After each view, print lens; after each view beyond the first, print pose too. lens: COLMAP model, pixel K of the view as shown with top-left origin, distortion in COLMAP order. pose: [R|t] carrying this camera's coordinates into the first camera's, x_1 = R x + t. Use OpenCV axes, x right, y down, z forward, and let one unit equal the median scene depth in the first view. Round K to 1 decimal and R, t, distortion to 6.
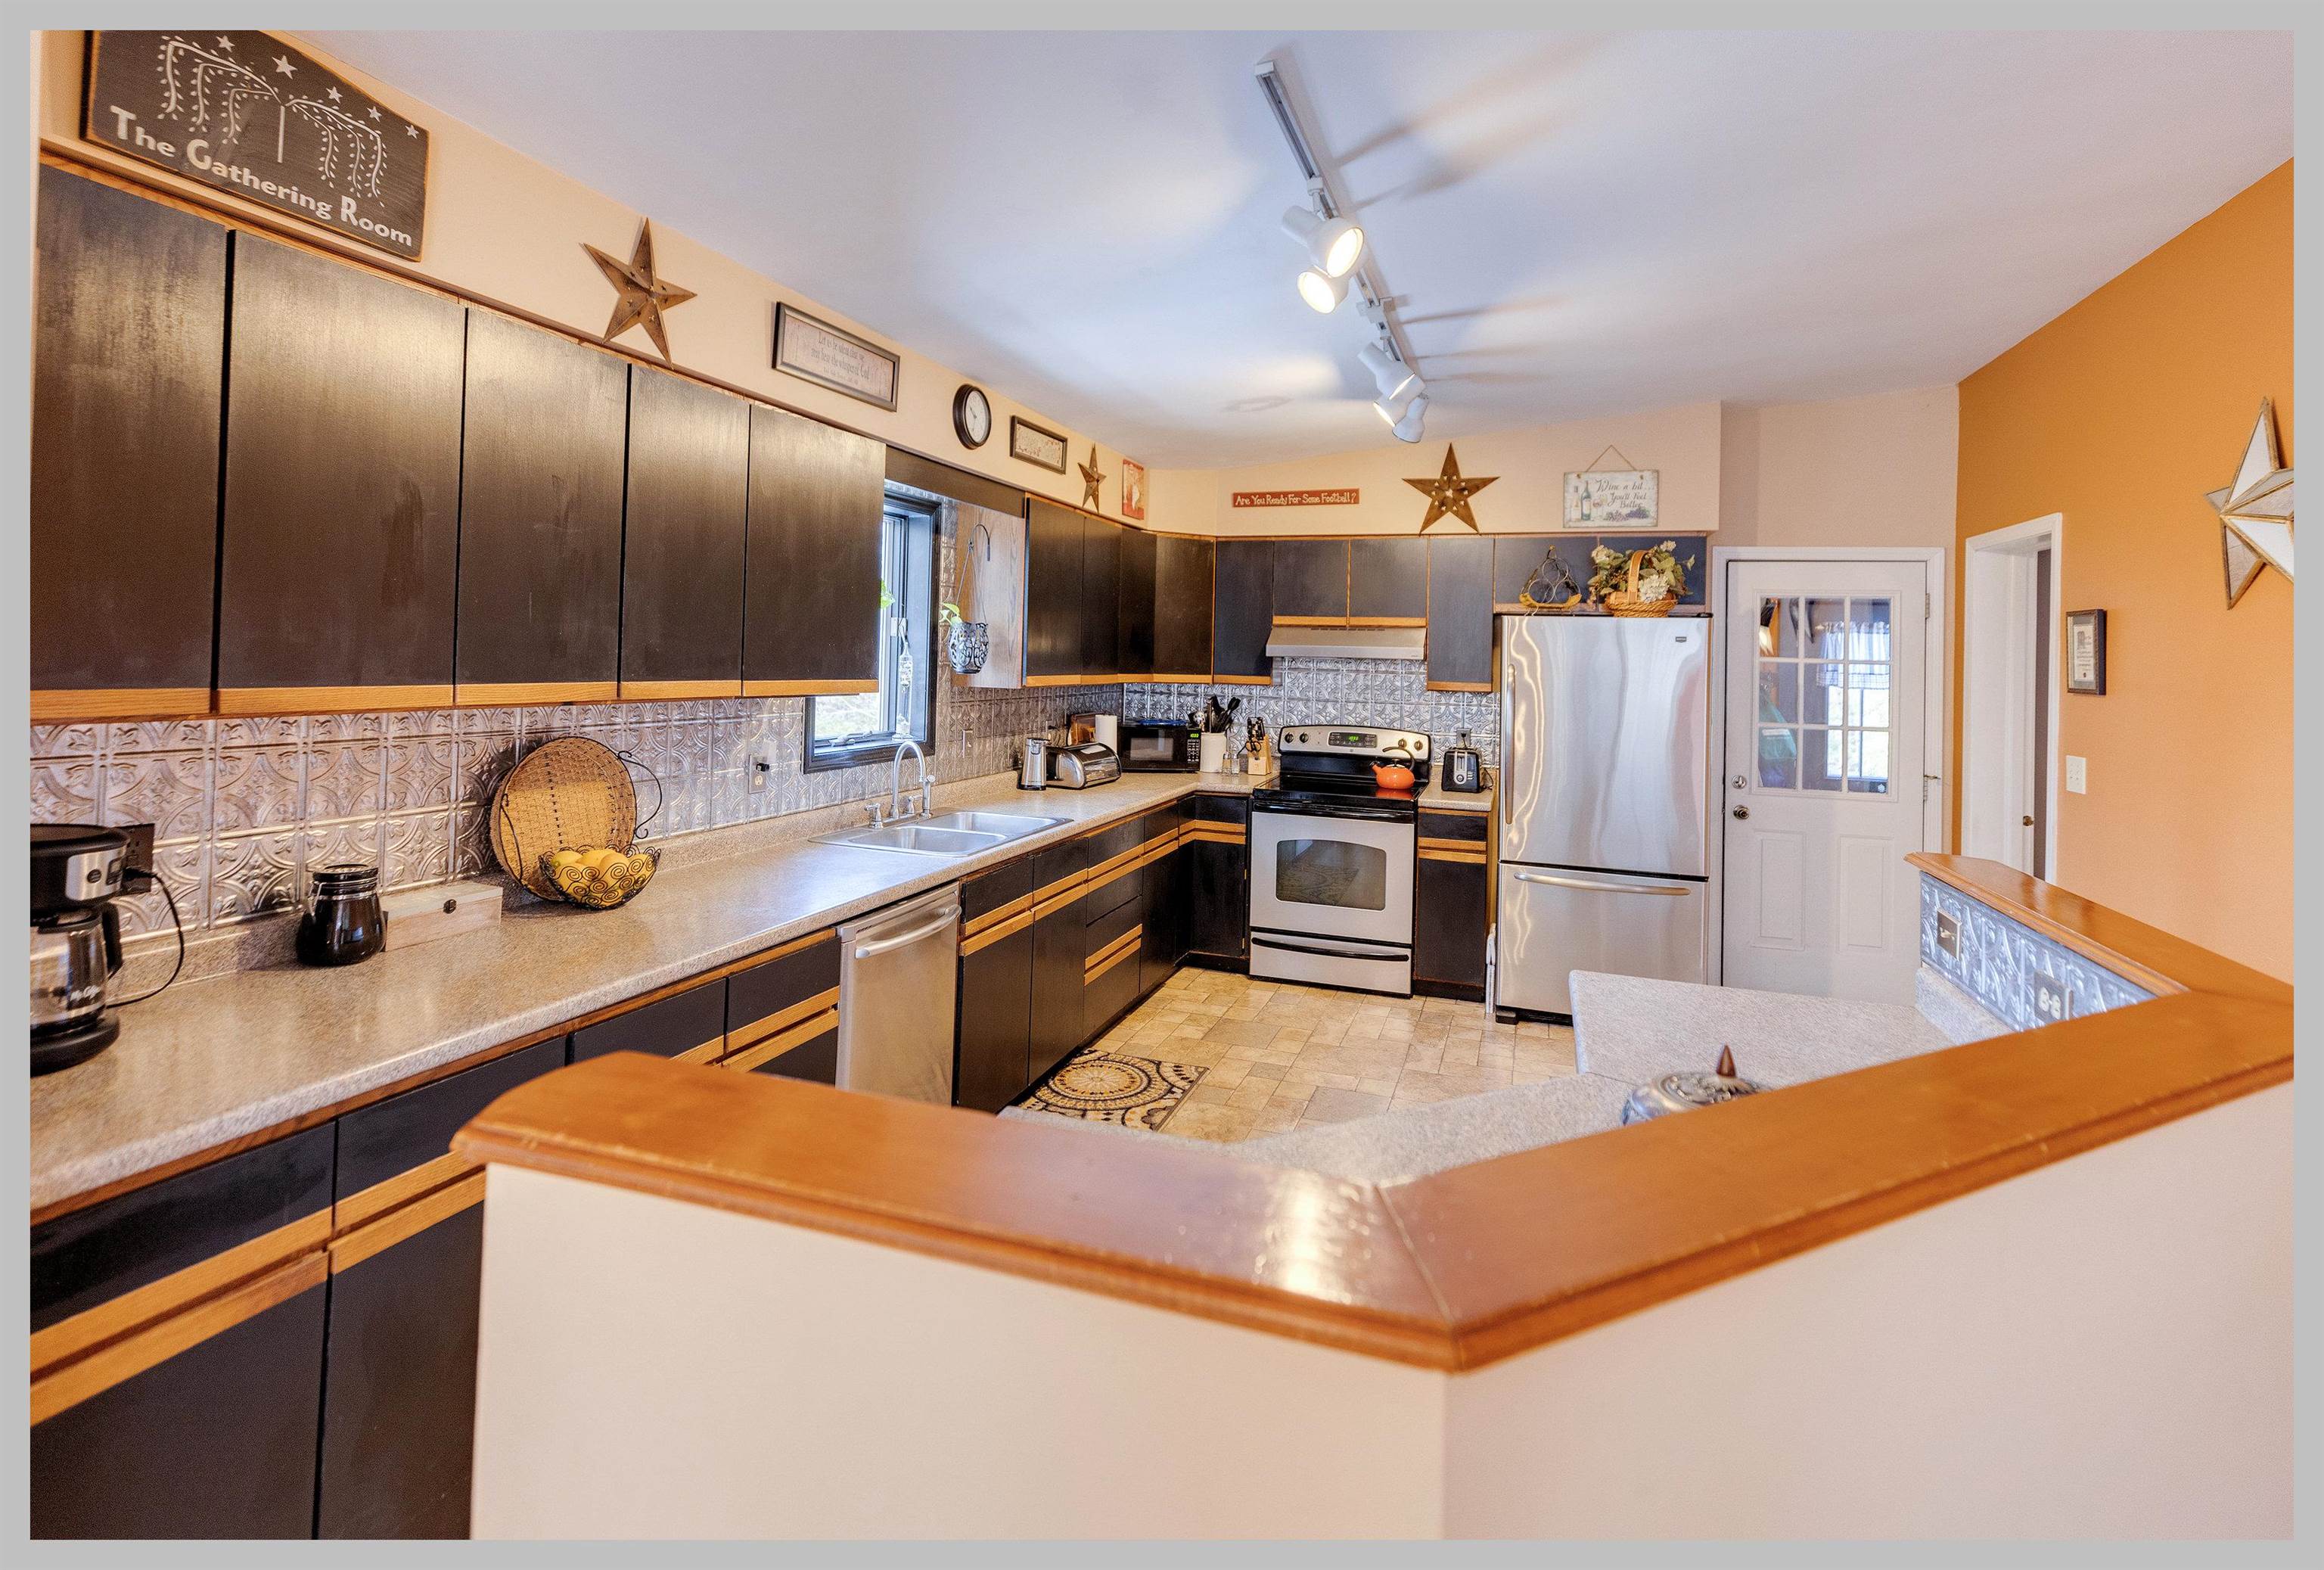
lens RADIAL K [[1138.5, 0, 1168.5], [0, 1138.5, 684.6], [0, 0, 1]] dist [0.001293, -0.000629]
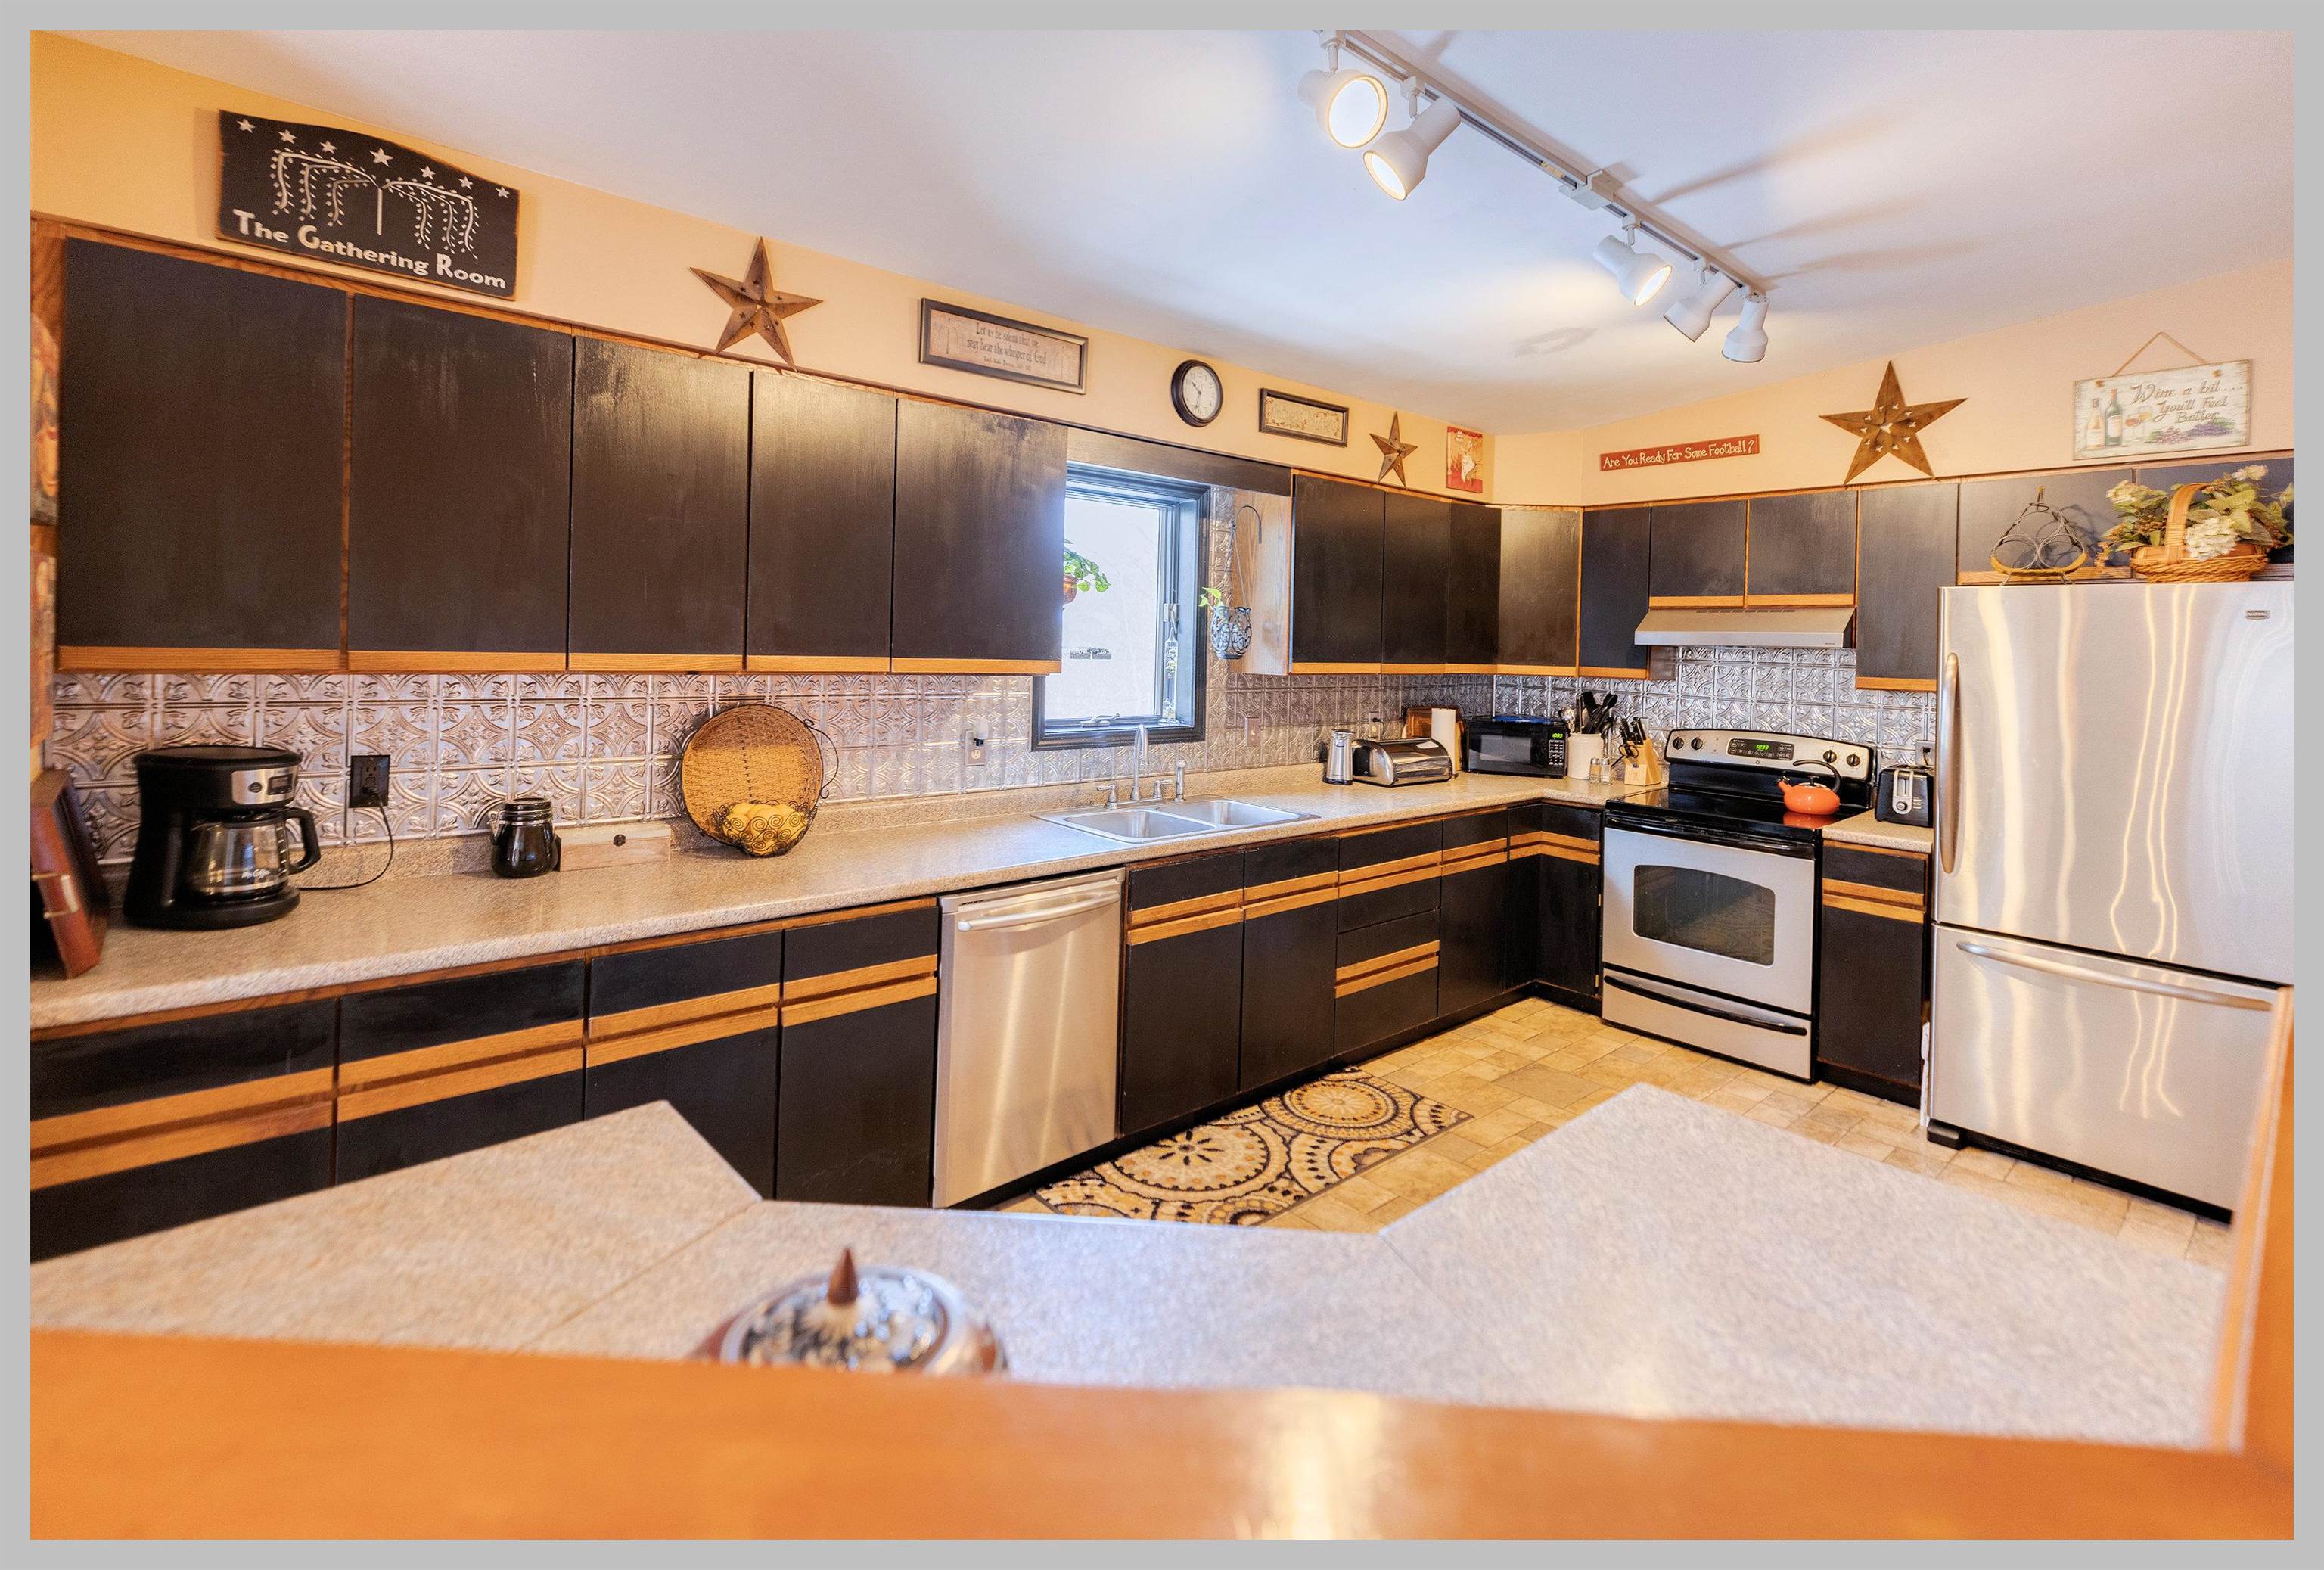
lens RADIAL K [[1085.0, 0, 1174.6], [0, 1085.0, 683.2], [0, 0, 1]] dist [0.002681, -0.000202]
pose [[0.863367, 0.016661, -0.504301, 0.268014], [-0.017111, 0.999847, 0.003739, 0.008817], [0.504285, 0.005401, 0.863520, 0.182559]]
